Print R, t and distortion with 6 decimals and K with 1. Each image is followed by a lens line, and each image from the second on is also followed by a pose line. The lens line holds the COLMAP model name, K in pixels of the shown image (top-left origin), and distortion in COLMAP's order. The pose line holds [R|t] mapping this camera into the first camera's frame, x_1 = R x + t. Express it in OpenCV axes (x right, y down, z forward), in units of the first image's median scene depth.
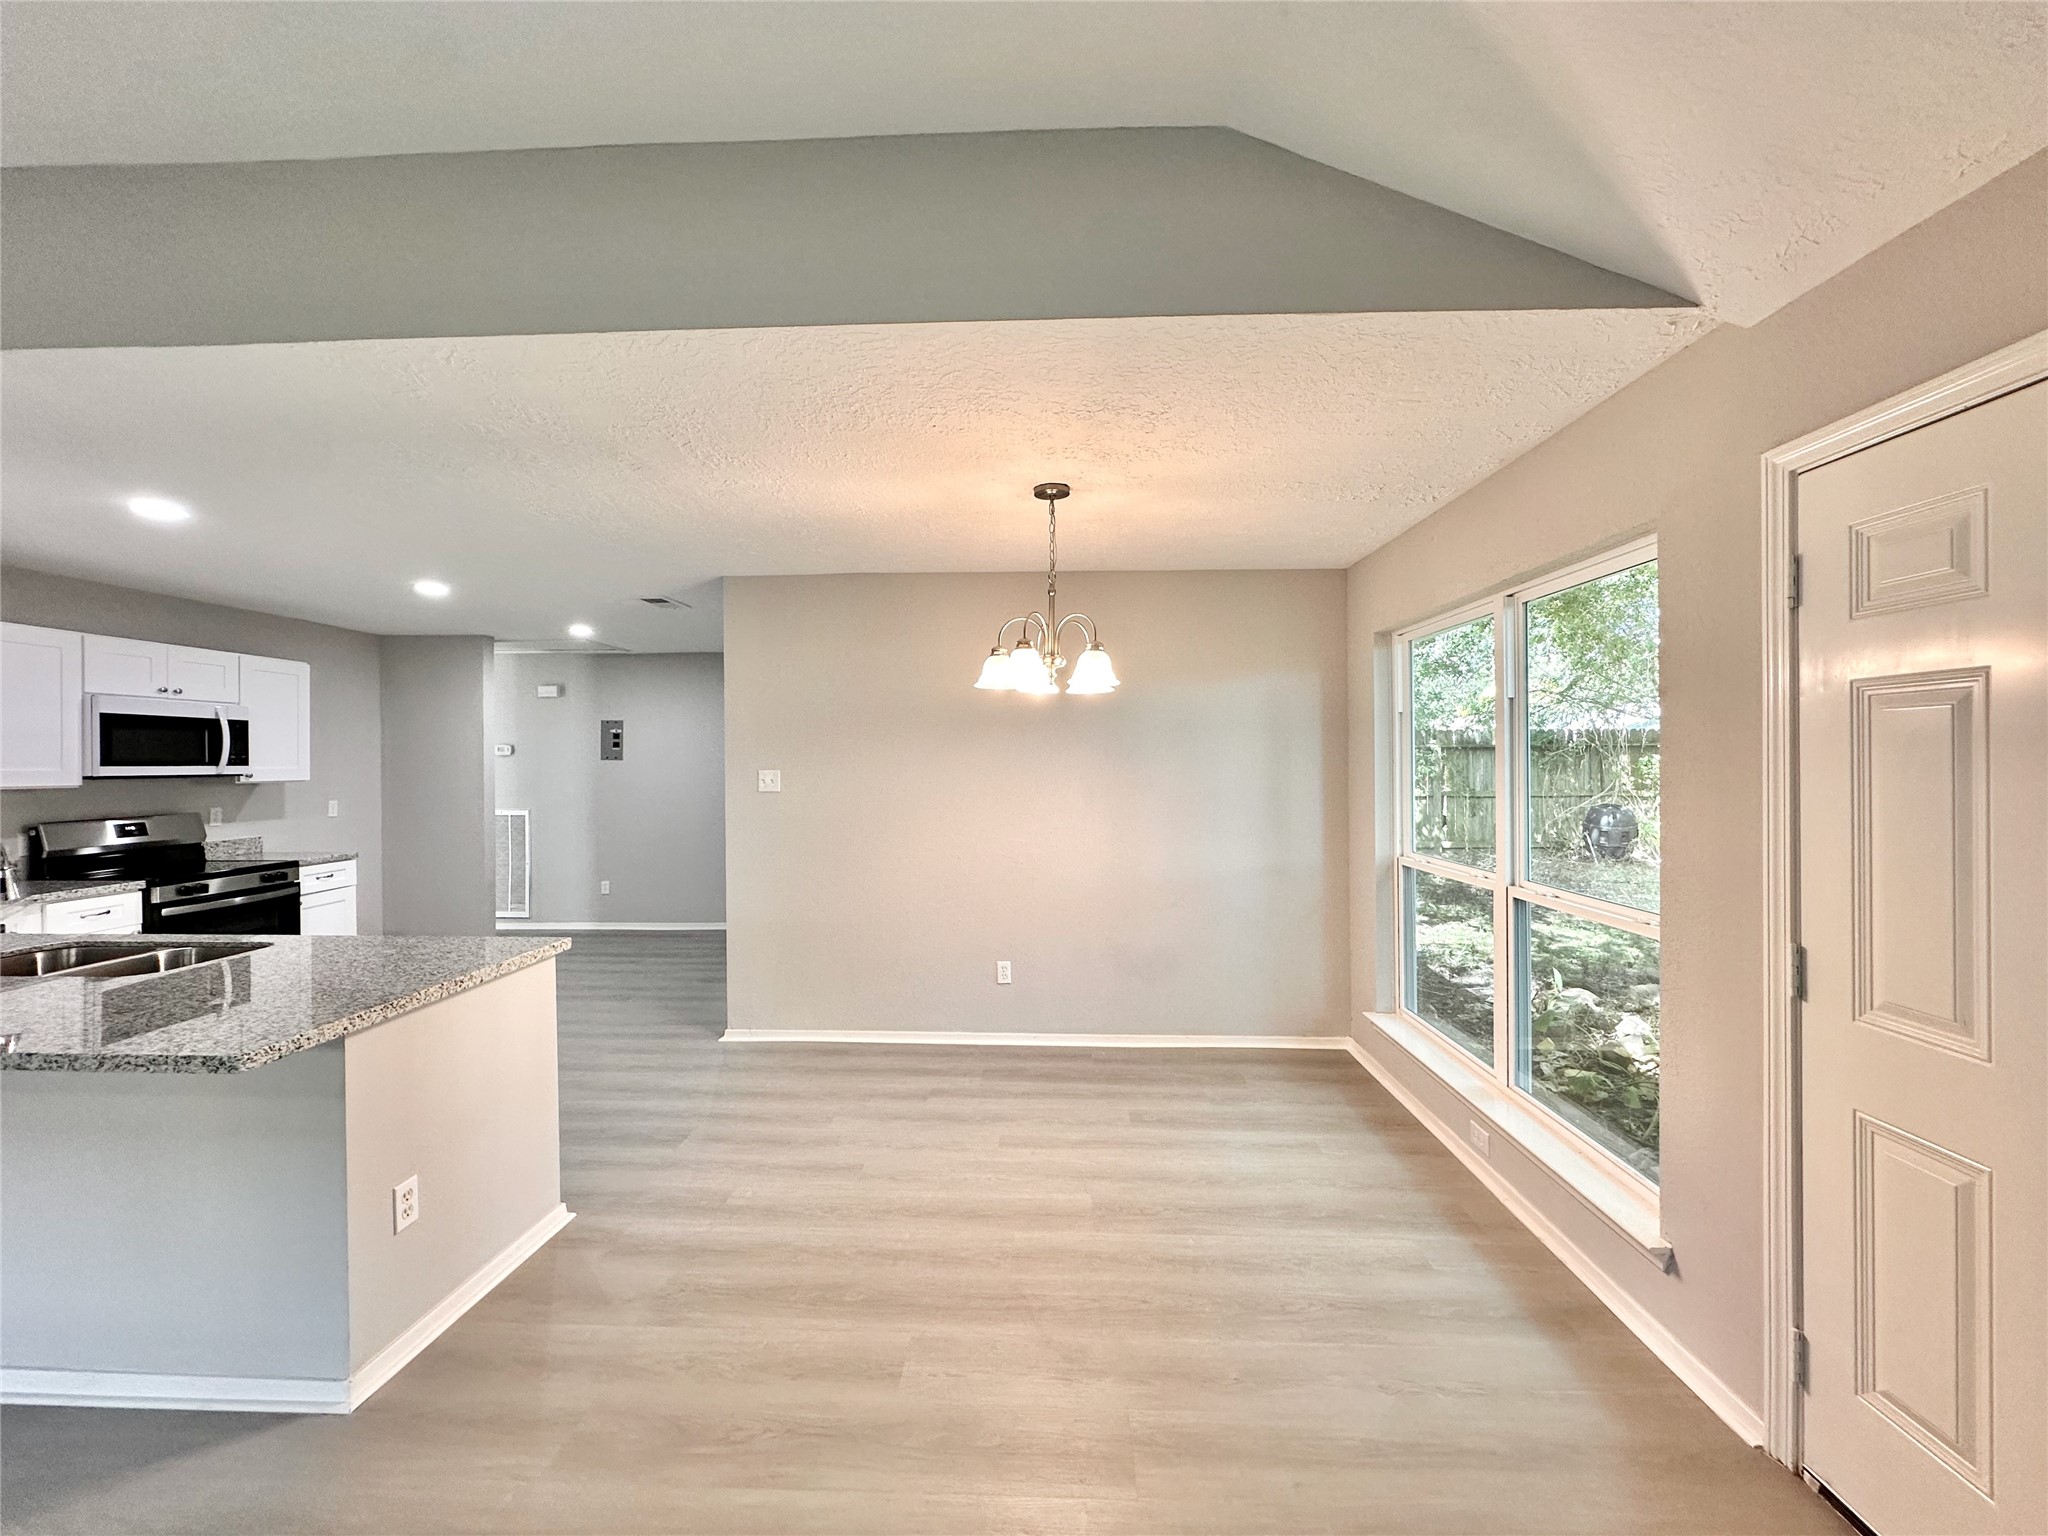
lens RADIAL K [[814.2, 0, 1022.2], [0, 814.2, 765.9], [0, 0, 1]] dist [-0.004455, 0.000460]
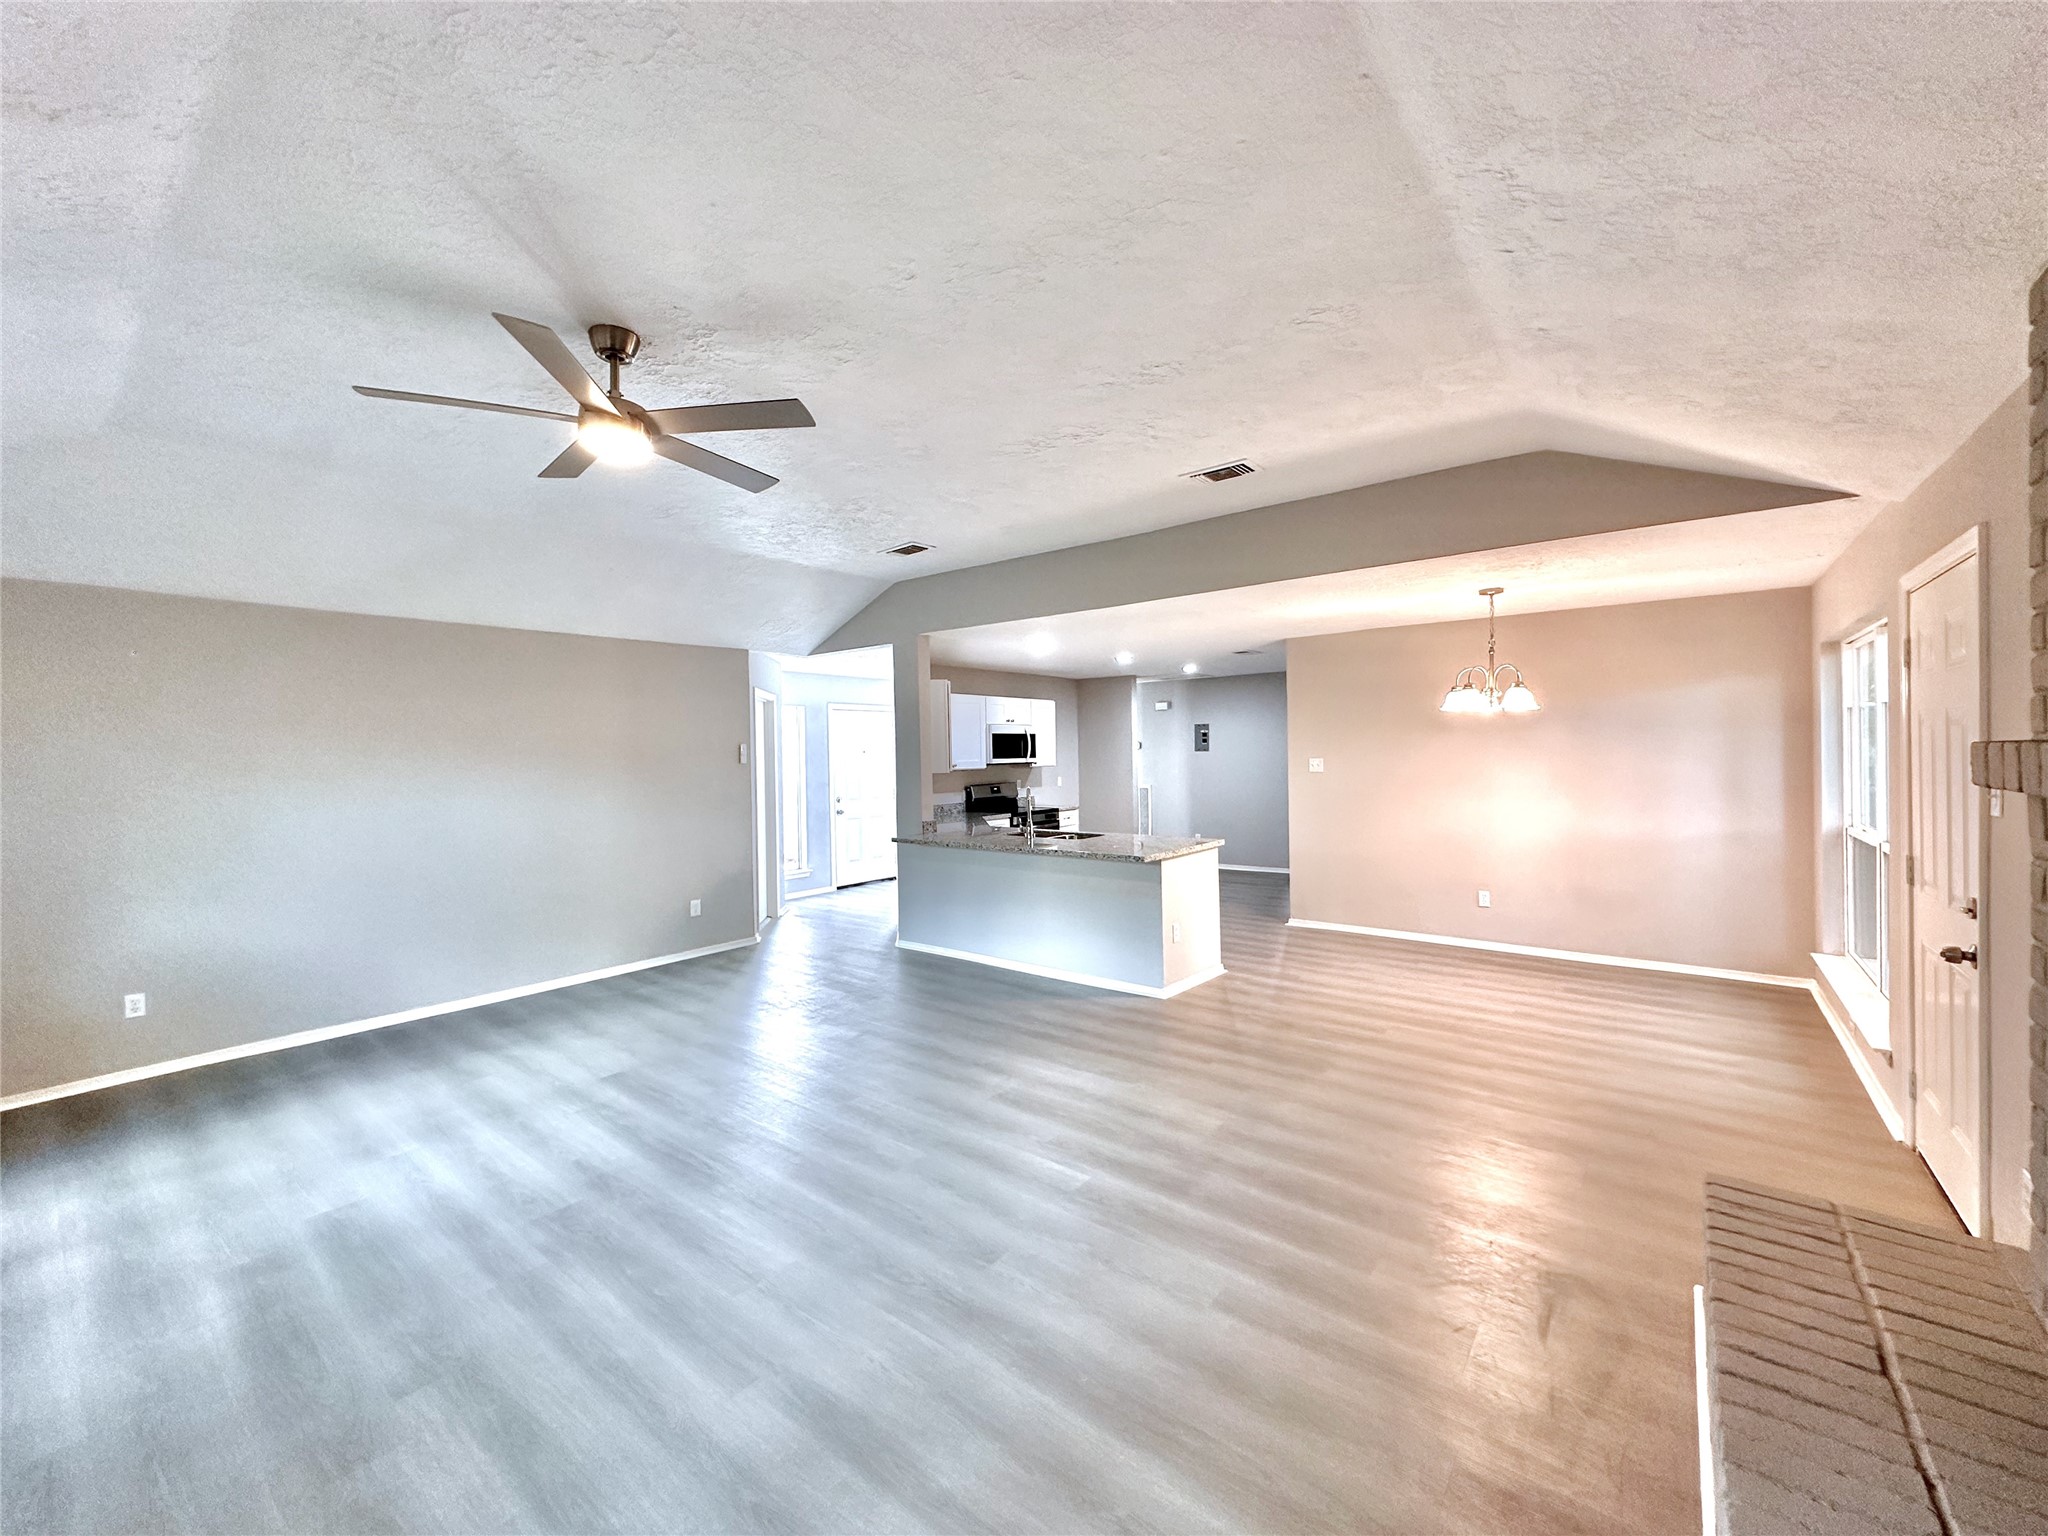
lens RADIAL K [[815.5, 0, 1023.9], [0, 815.5, 764.3], [0, 0, 1]] dist [-0.000385, -0.000045]
pose [[0.807726, -0.002138, -0.589554, 0.178913], [0.011816, 0.999851, 0.012563, -0.010733], [0.589440, -0.017114, 0.807631, -0.665291]]
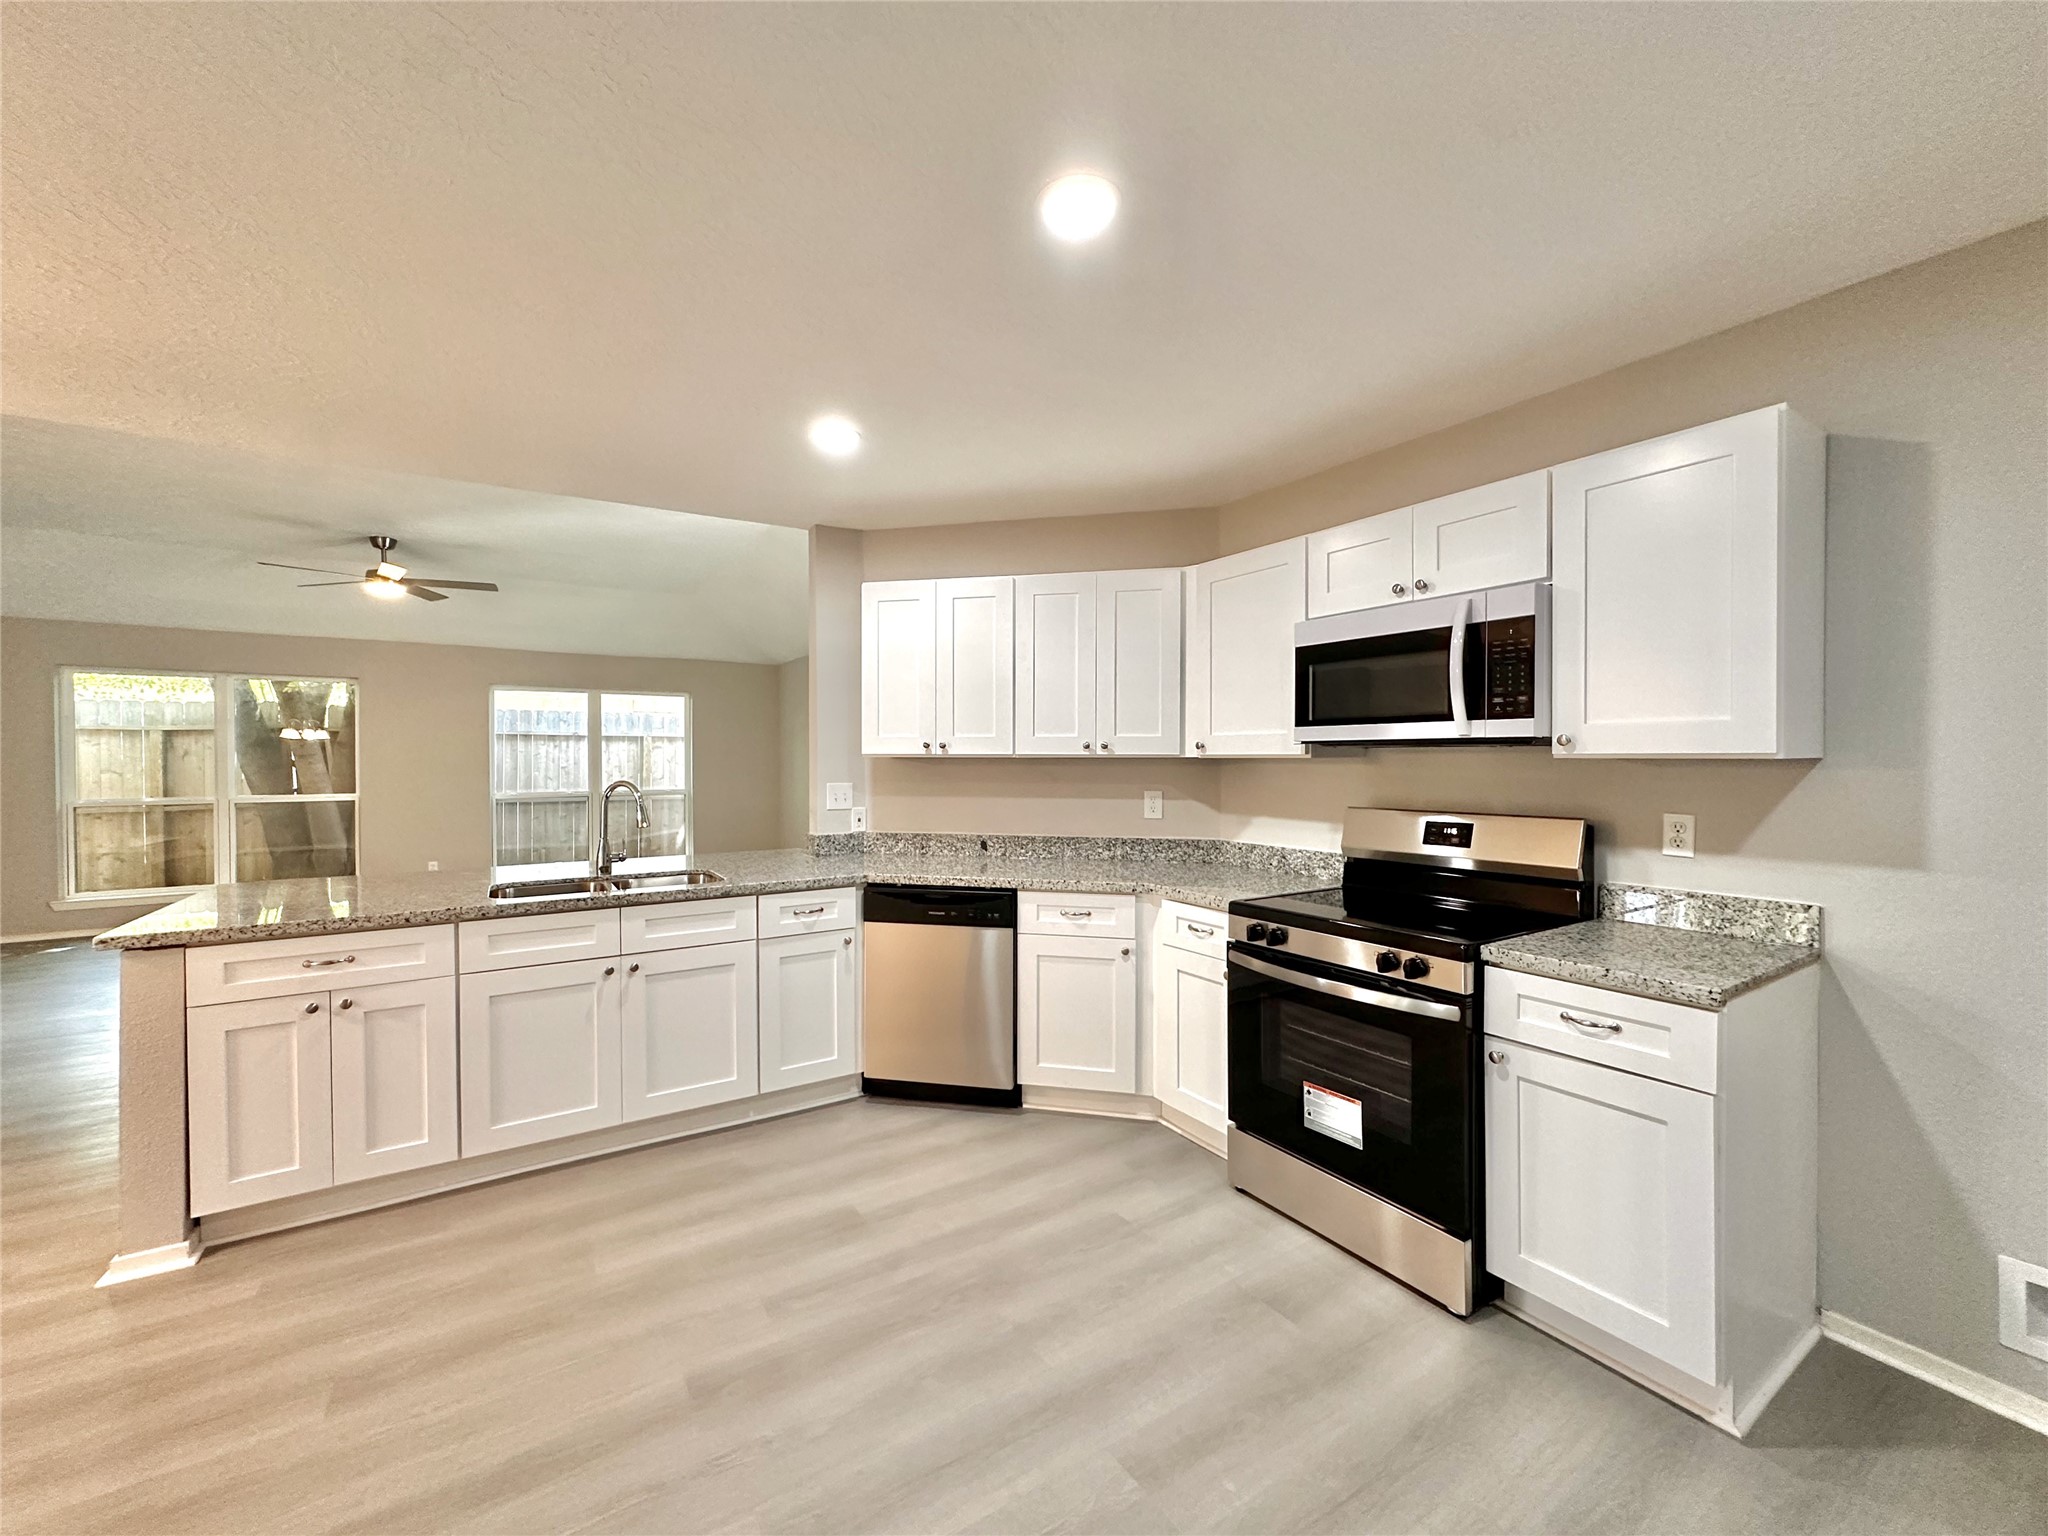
lens RADIAL K [[818.5, 0, 1022.1], [0, 818.5, 766.0], [0, 0, 1]] dist [-0.002559, 0.000348]
pose [[-0.821838, 0.012996, -0.569574, -0.558232], [0.003506, 0.999836, 0.017754, 0.020158], [0.569711, 0.012594, -0.821749, 1.429071]]
